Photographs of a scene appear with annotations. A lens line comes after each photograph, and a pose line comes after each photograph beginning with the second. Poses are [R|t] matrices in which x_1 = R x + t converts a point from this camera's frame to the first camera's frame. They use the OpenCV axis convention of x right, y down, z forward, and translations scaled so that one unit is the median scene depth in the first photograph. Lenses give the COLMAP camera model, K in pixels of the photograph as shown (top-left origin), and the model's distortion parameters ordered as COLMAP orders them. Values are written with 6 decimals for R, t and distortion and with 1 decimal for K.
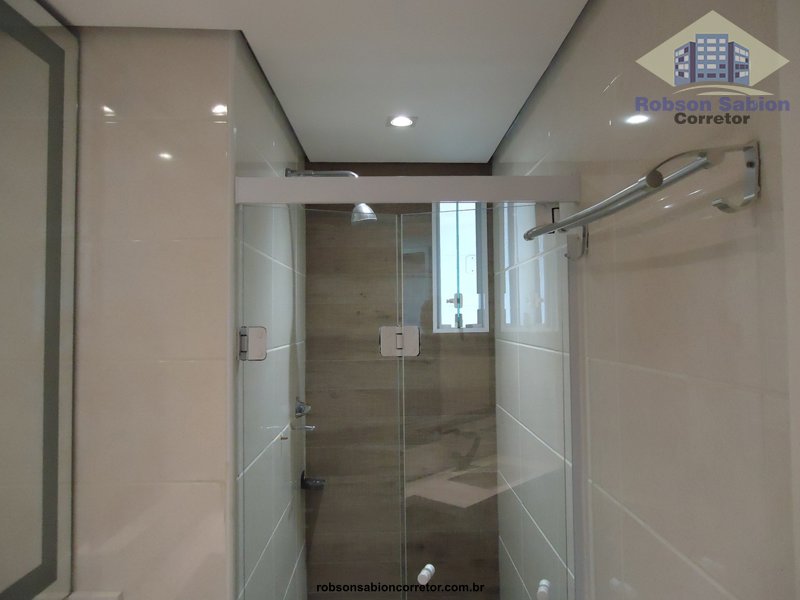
lens RADIAL K [[578.2, 0, 397.3], [0, 578.2, 296.7], [0, 0, 1]] dist [-0.009379, 0.002197]
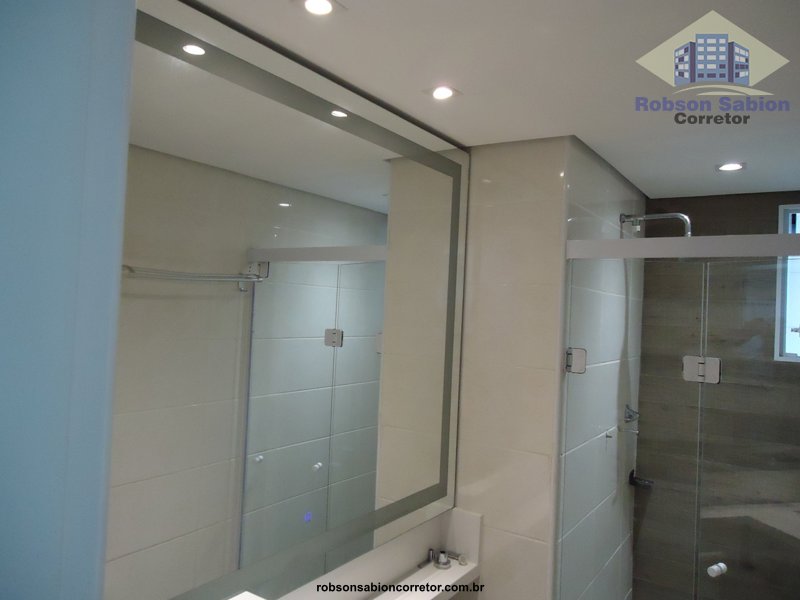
lens RADIAL K [[578.2, 0, 397.3], [0, 578.2, 296.7], [0, 0, 1]] dist [-0.009379, 0.002197]
pose [[0.809622, 0.031951, -0.586082, 0.136552], [-0.029417, 0.999471, 0.013851, -0.051250], [0.586214, 0.006027, 0.810133, -0.237941]]
